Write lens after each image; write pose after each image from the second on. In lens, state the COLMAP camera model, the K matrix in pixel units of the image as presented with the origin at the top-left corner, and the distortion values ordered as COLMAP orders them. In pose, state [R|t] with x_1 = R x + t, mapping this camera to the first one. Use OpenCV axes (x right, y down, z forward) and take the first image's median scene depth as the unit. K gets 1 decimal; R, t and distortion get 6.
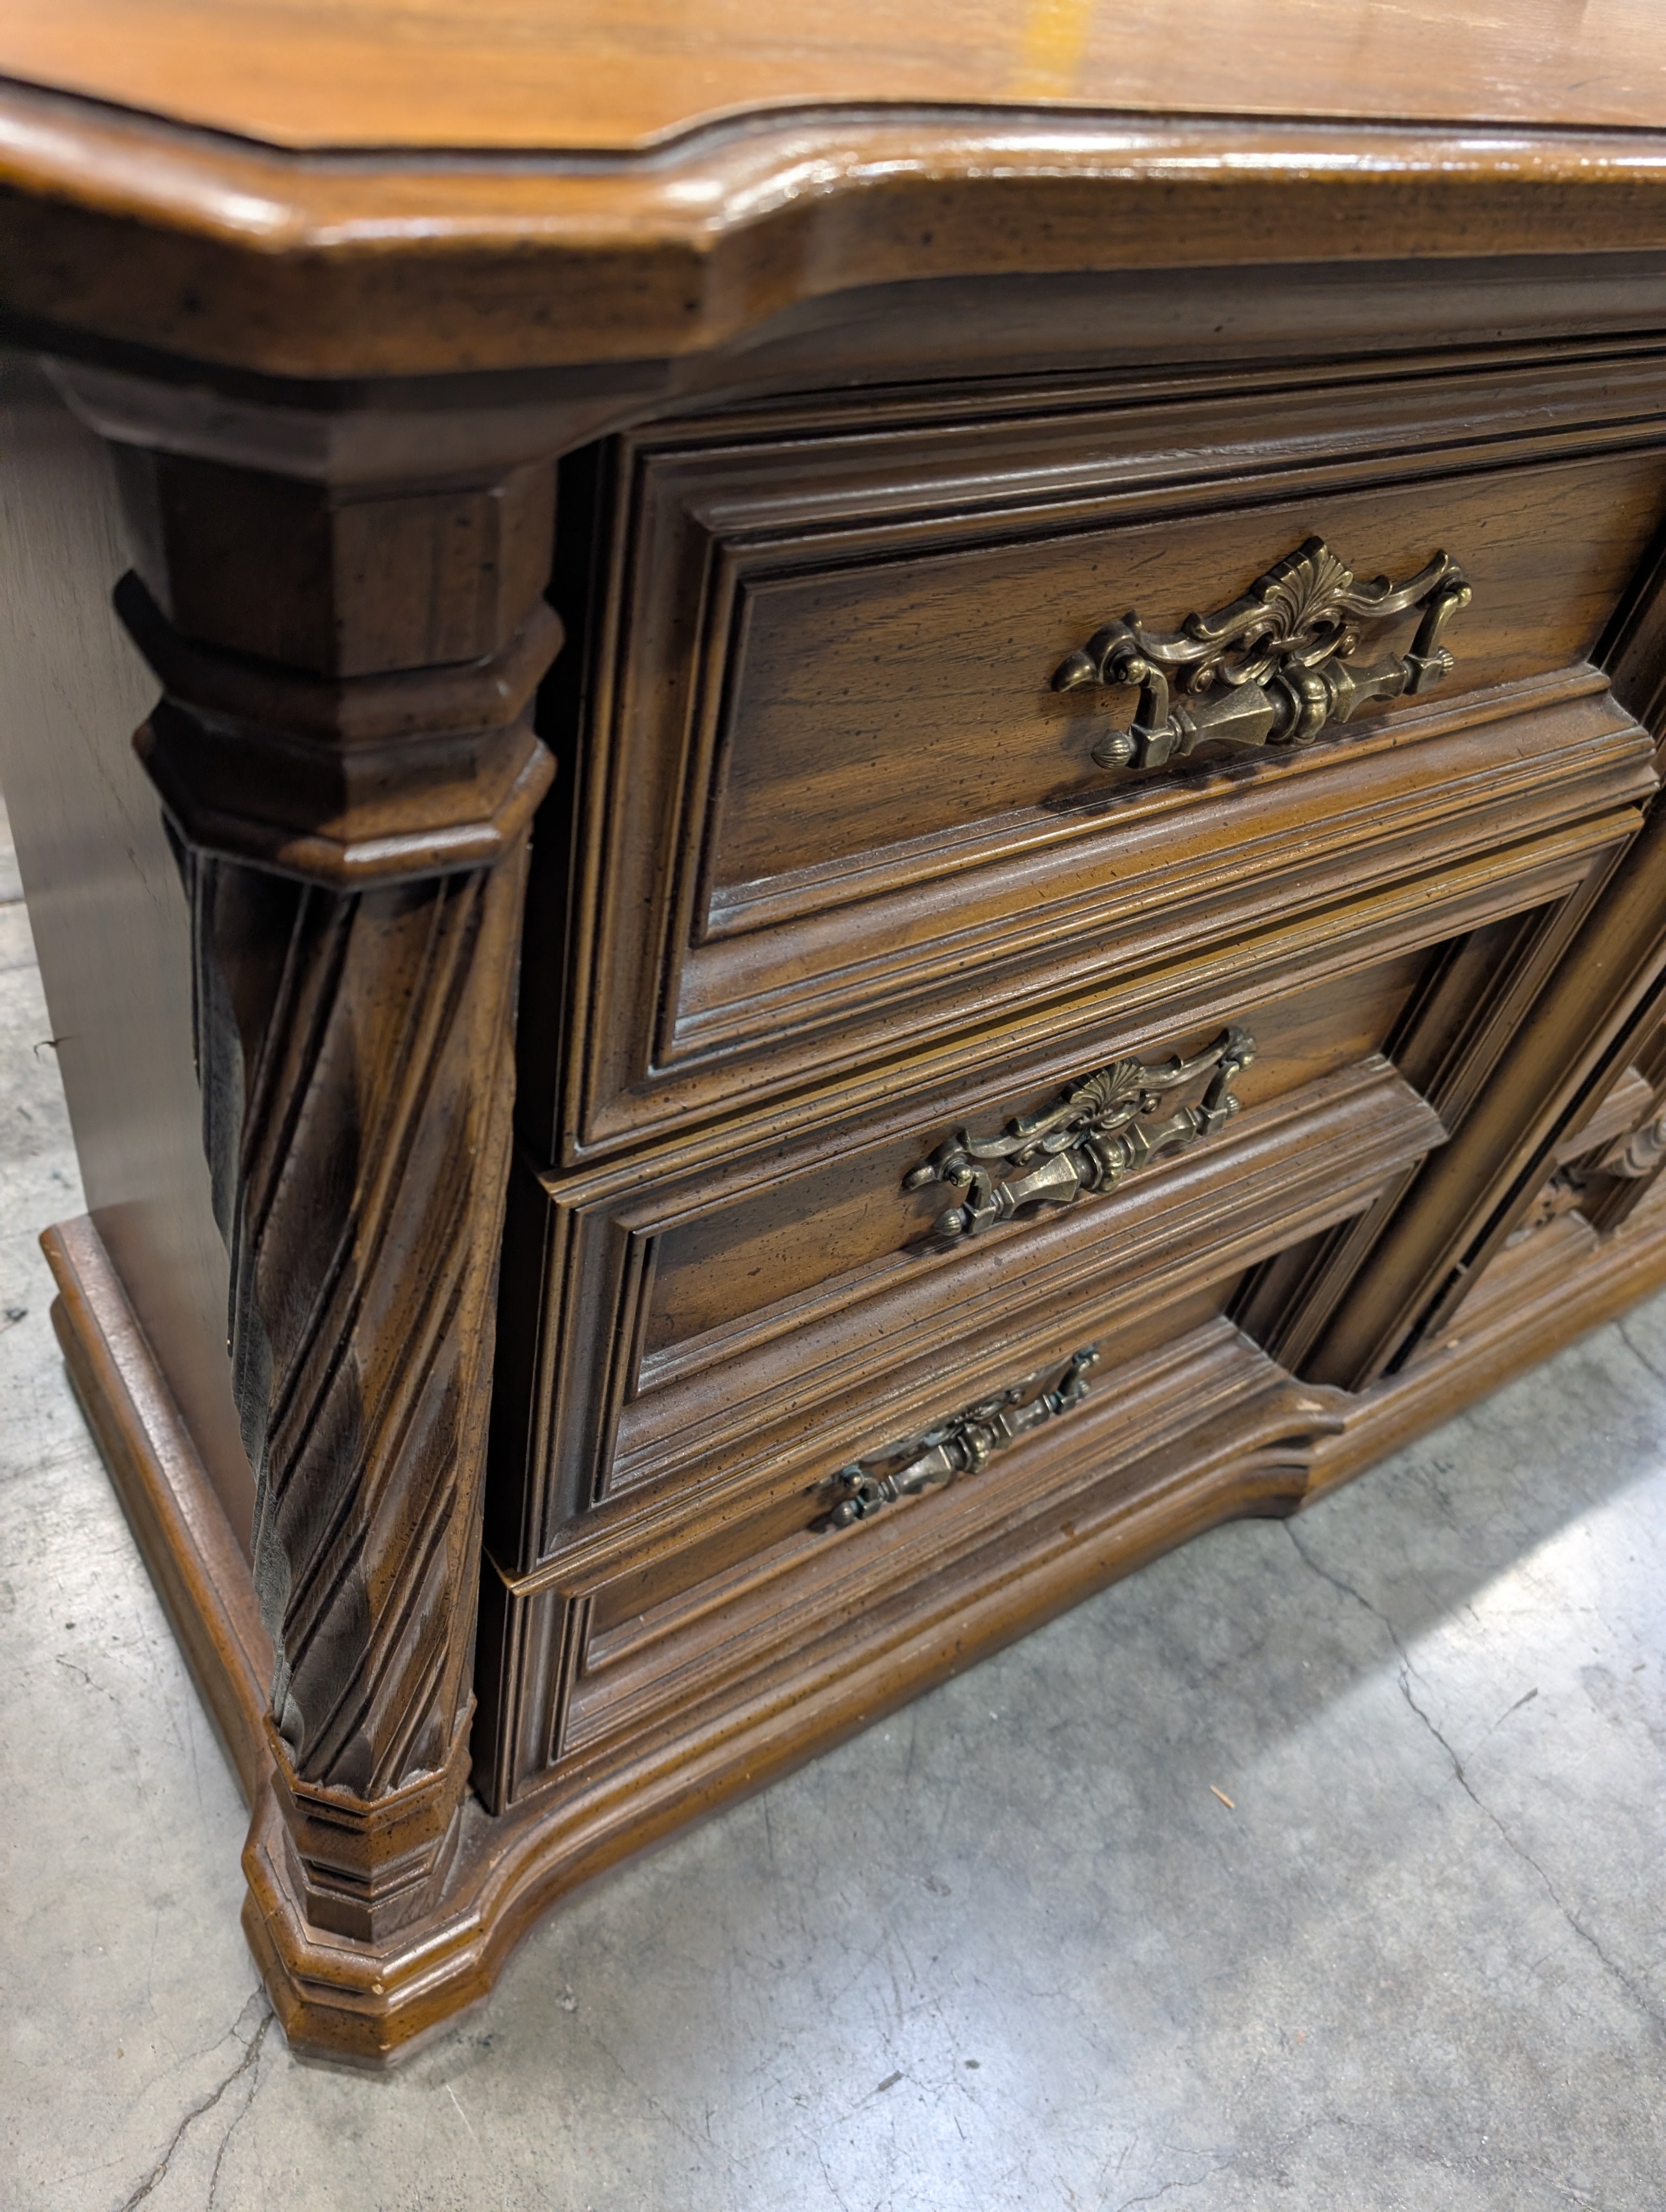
lens RADIAL K [[1585.1, 0, 817.0], [0, 1585.1, 1096.3], [0, 0, 1]] dist [0.013033, -0.016685]
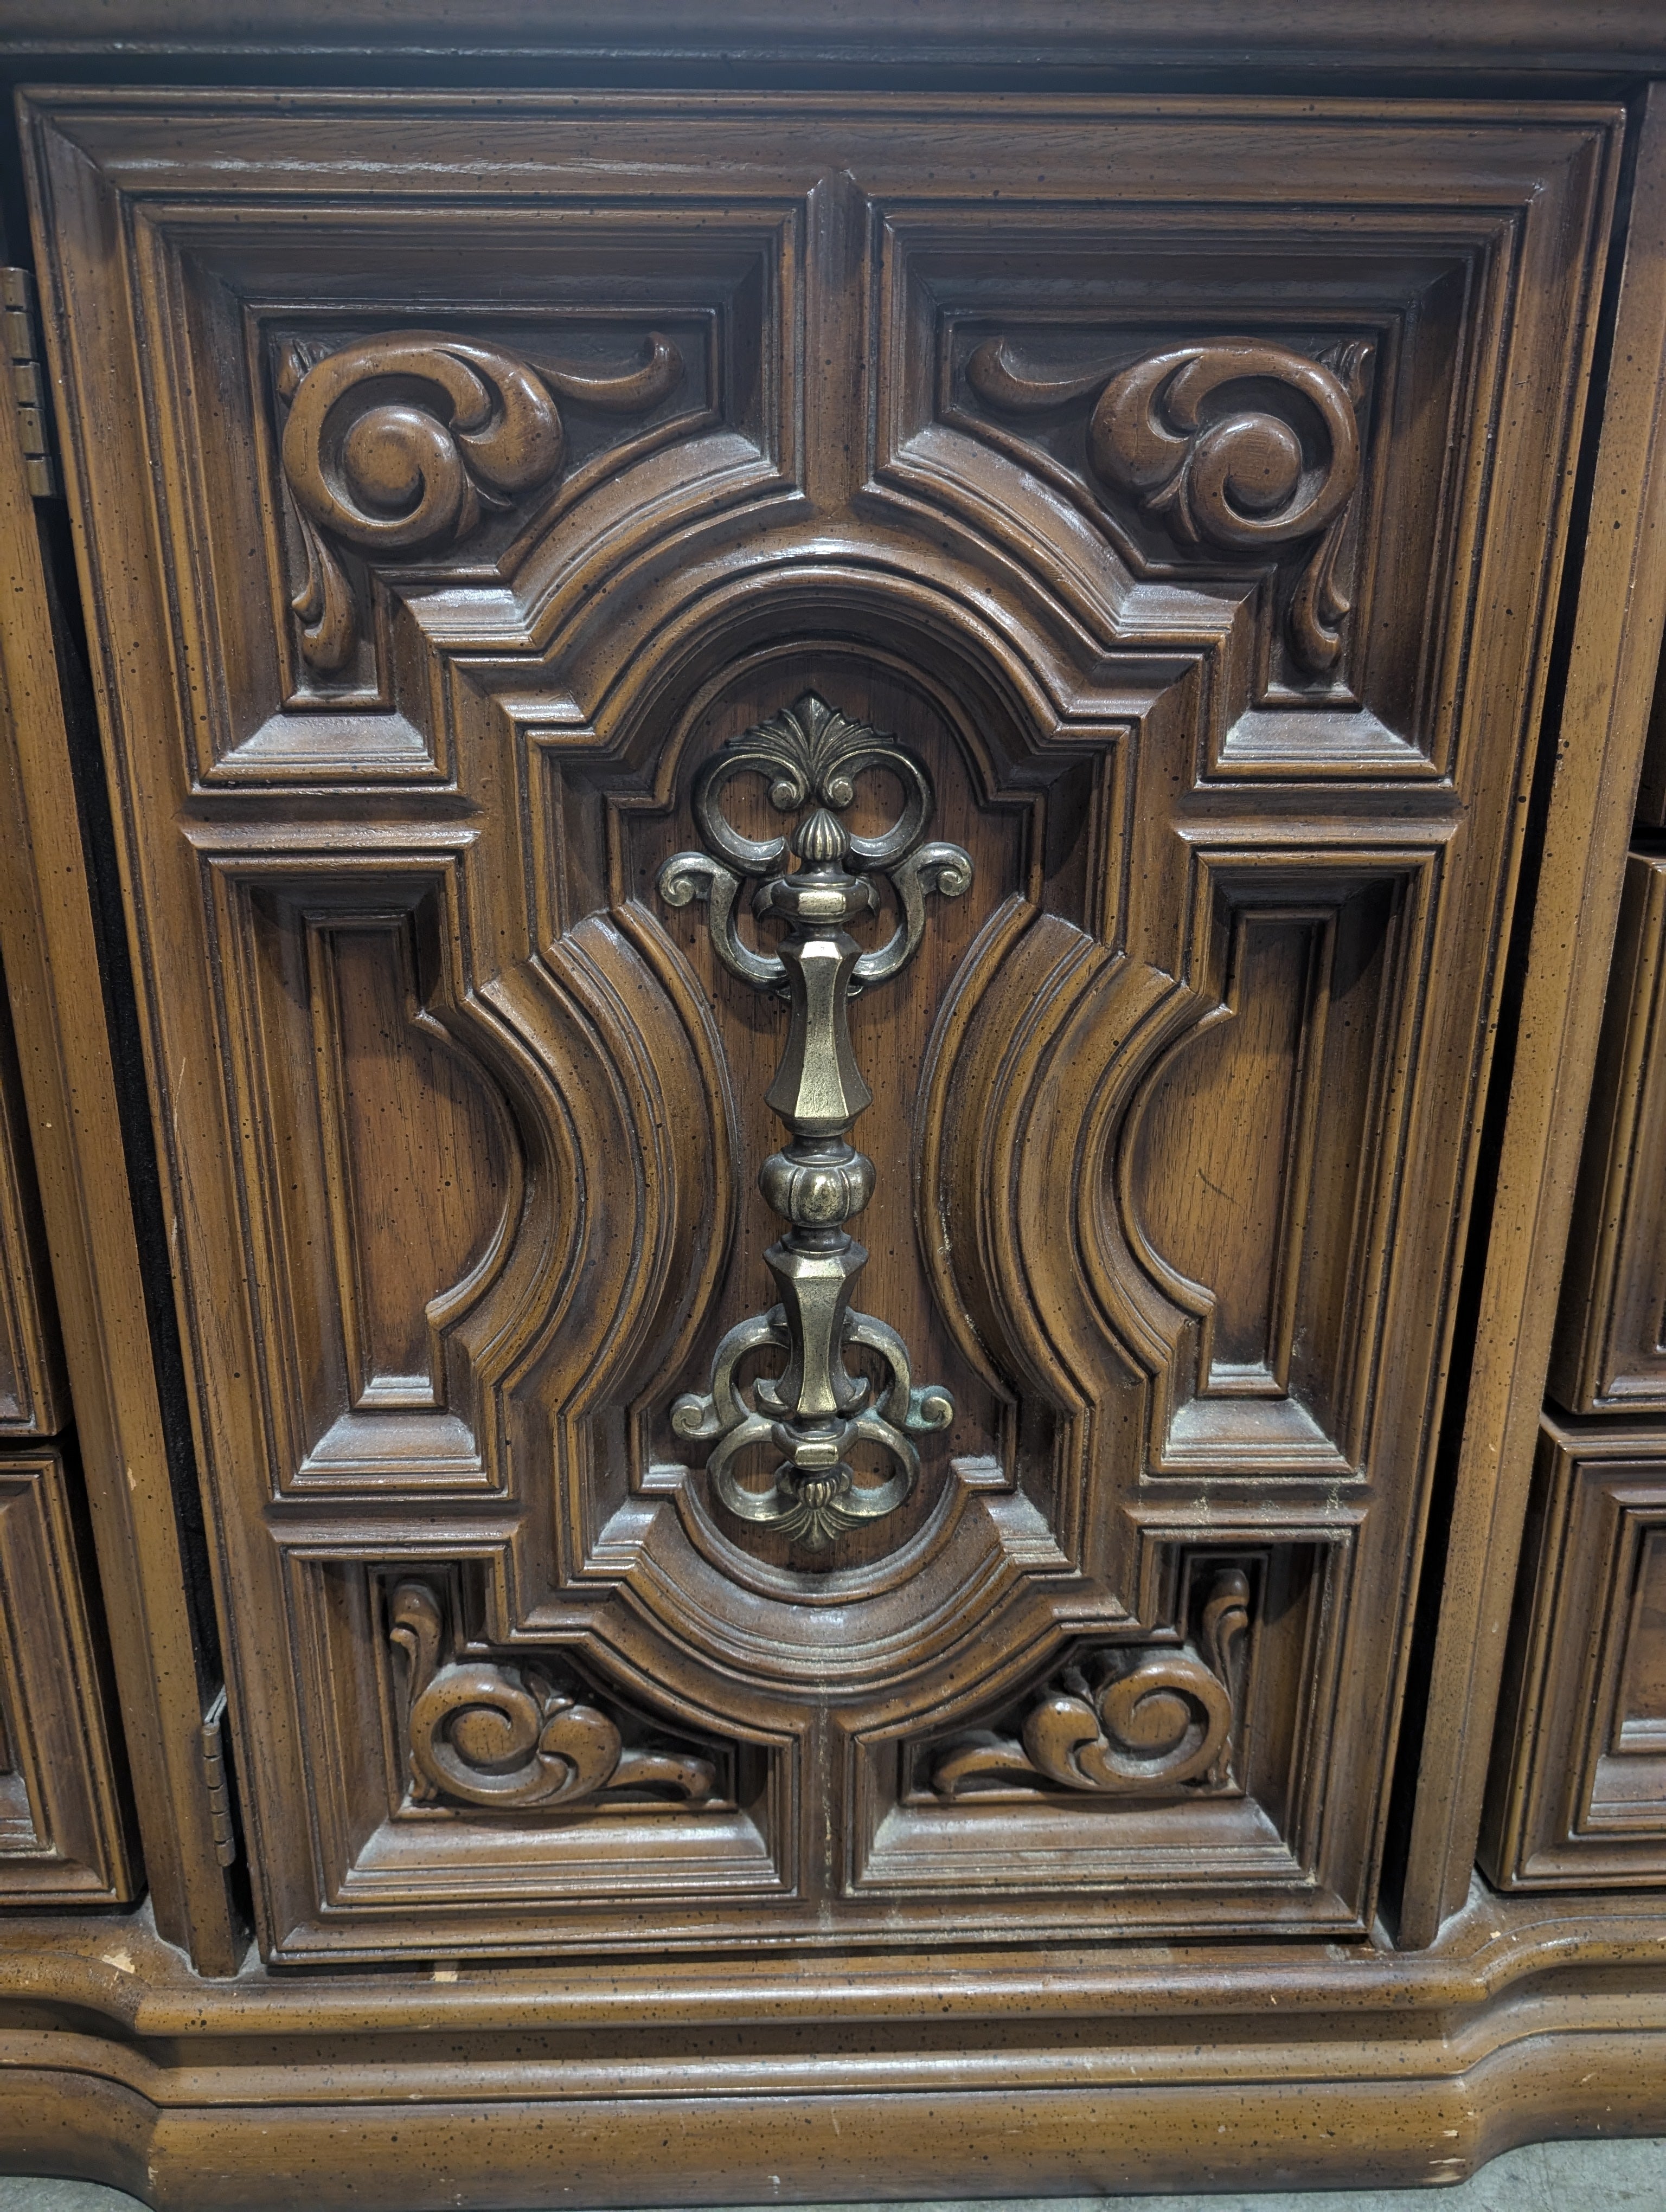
lens RADIAL K [[1585.1, 0, 826.9], [0, 1585.1, 1108.2], [0, 0, 1]] dist [0.013033, -0.016685]
pose [[0.840356, 0.004220, -0.542019, 1.932141], [-0.261262, 0.879297, -0.398220, 0.161325], [0.474915, 0.476255, 0.740025, 1.096420]]
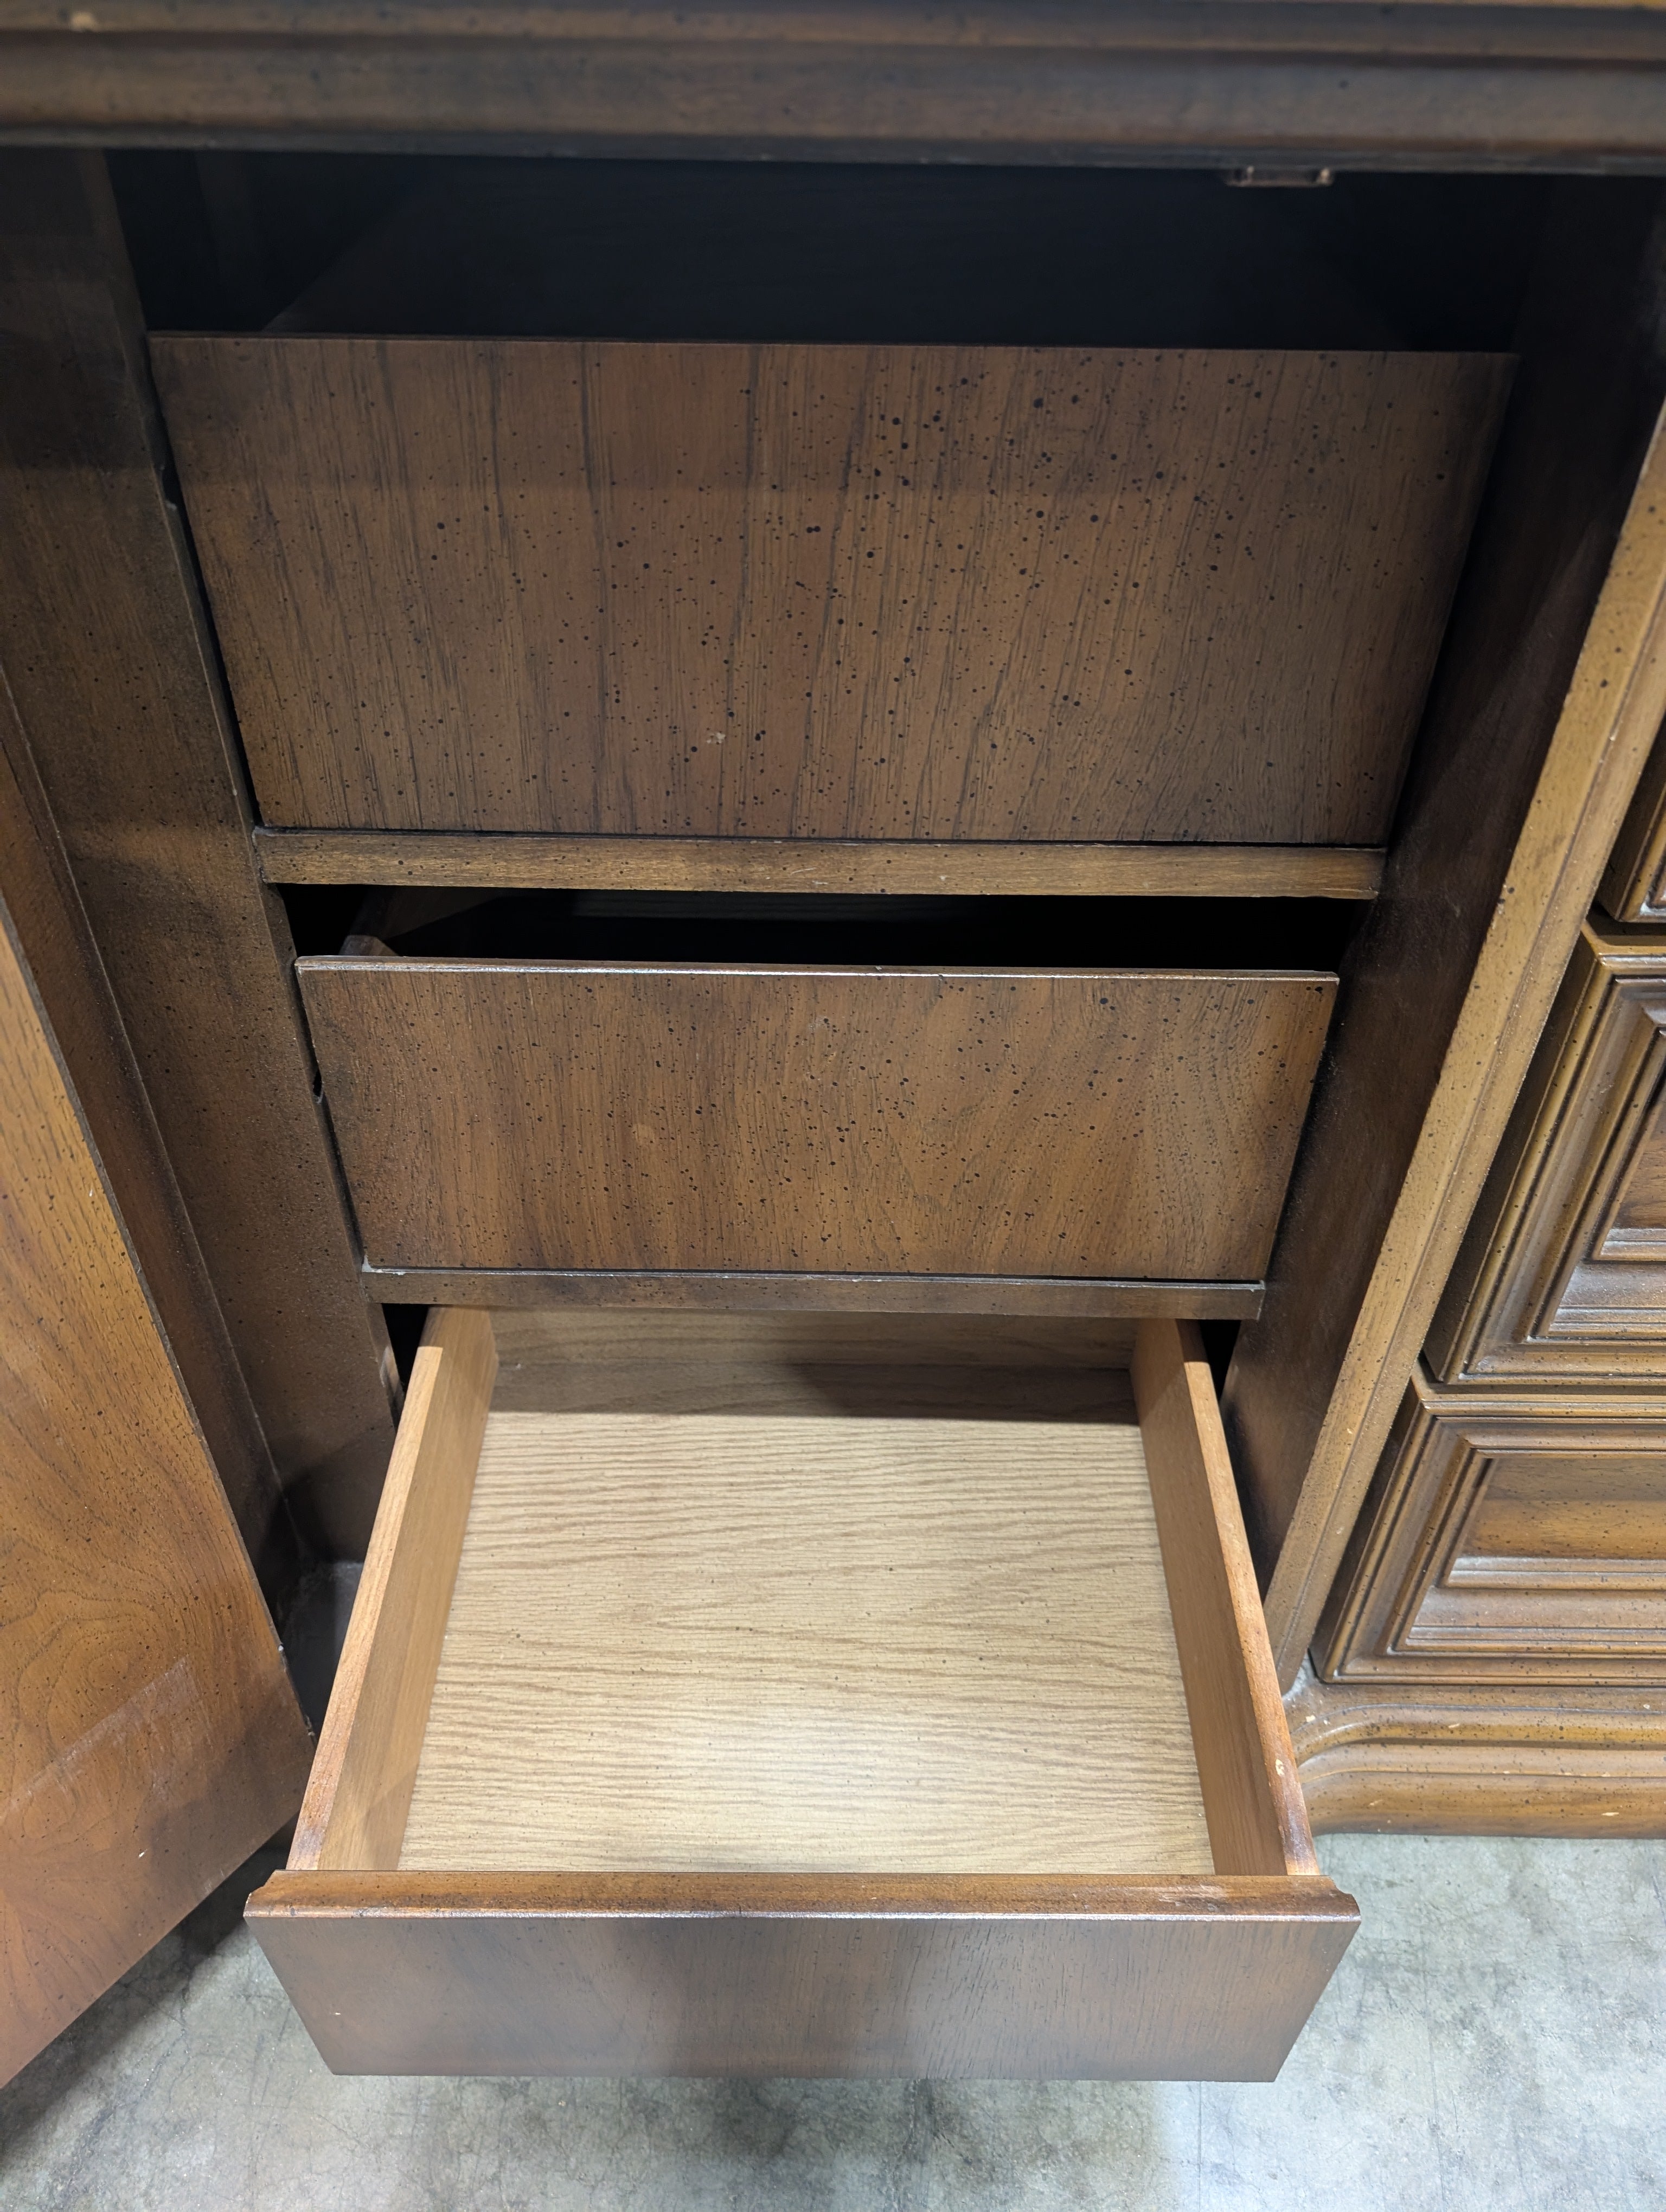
lens RADIAL K [[1585.1, 0, 821.9], [0, 1585.1, 1076.9], [0, 0, 1]] dist [0.013033, -0.016685]
pose [[0.818411, 0.237167, -0.523408, 1.963050], [-0.297731, 0.954071, -0.033229, -0.340574], [0.491488, 0.183030, 0.851434, 0.978486]]
